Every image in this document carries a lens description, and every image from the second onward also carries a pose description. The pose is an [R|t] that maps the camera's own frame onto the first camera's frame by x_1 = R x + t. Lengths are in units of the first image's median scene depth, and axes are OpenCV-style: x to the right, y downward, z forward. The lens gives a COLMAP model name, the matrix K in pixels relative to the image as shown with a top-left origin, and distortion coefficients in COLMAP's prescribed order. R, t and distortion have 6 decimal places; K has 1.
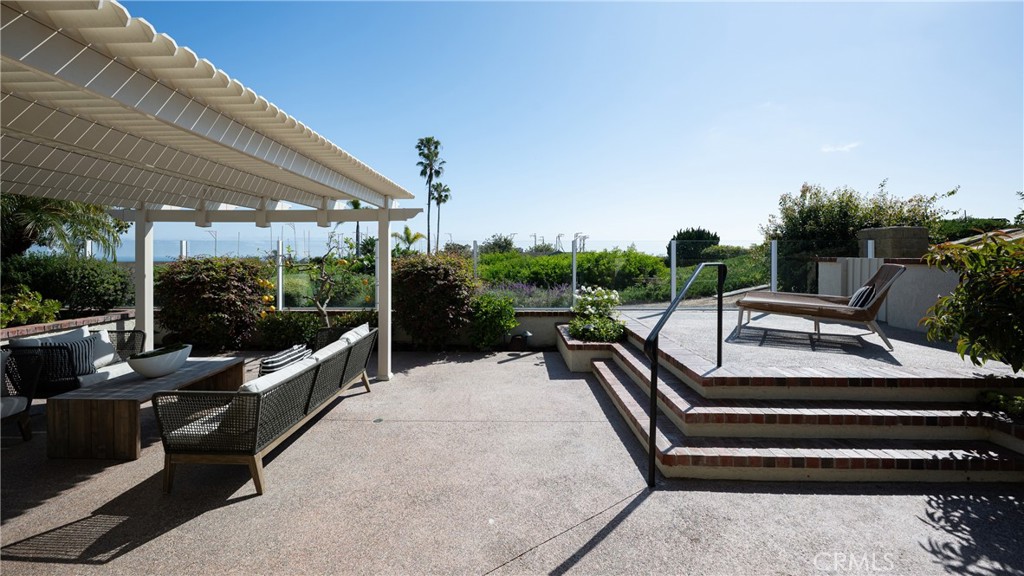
lens RADIAL K [[406.7, 0, 506.6], [0, 406.7, 255.3], [0, 0, 1]] dist [0.000898, 0.000049]
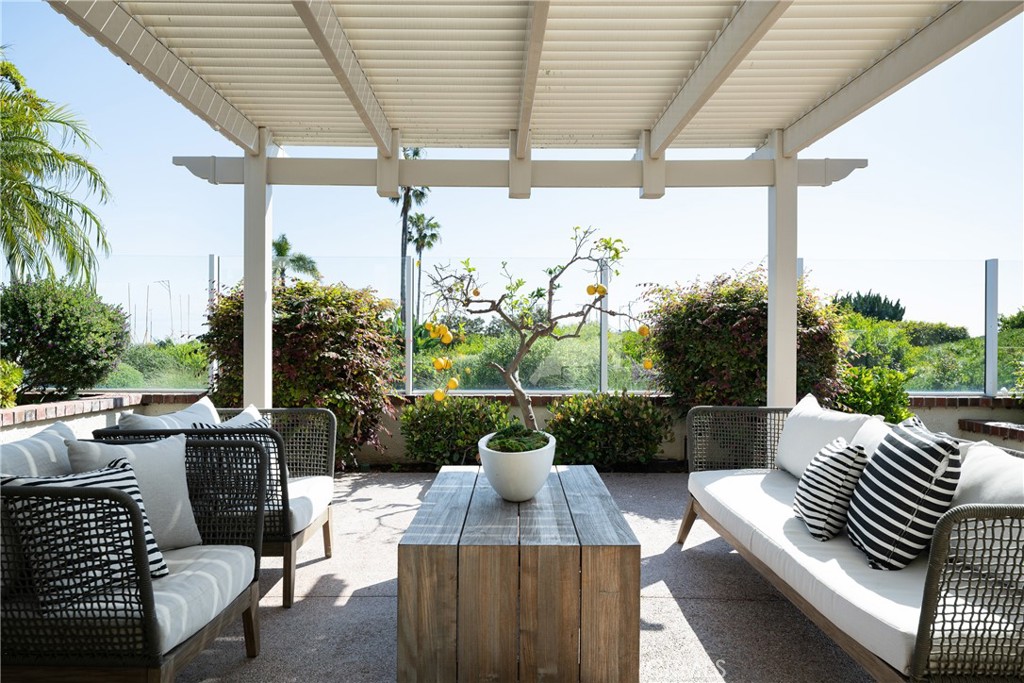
lens RADIAL K [[682.8, 0, 512.0], [0, 682.8, 341.5], [0, 0, 1]] dist [-0.002109, -0.000503]
pose [[0.999606, 0.004144, 0.027759, -0.533604], [-0.003993, 0.999977, -0.005504, 0.085679], [-0.027782, 0.005391, 0.999599, 0.185172]]
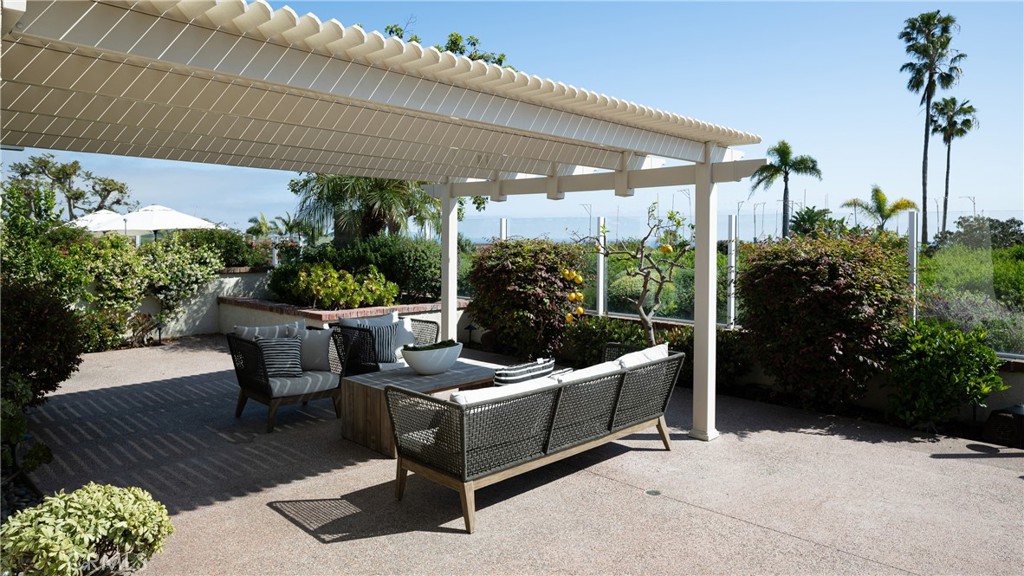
lens RADIAL K [[681.1, 0, 508.7], [0, 681.1, 240.1], [0, 0, 1]] dist [-0.001848, -0.000535]
pose [[0.726872, 0.010400, -0.686695, 0.165435], [-0.009400, 0.999942, 0.005194, -0.000602], [0.686709, 0.002680, 0.726927, 0.031233]]
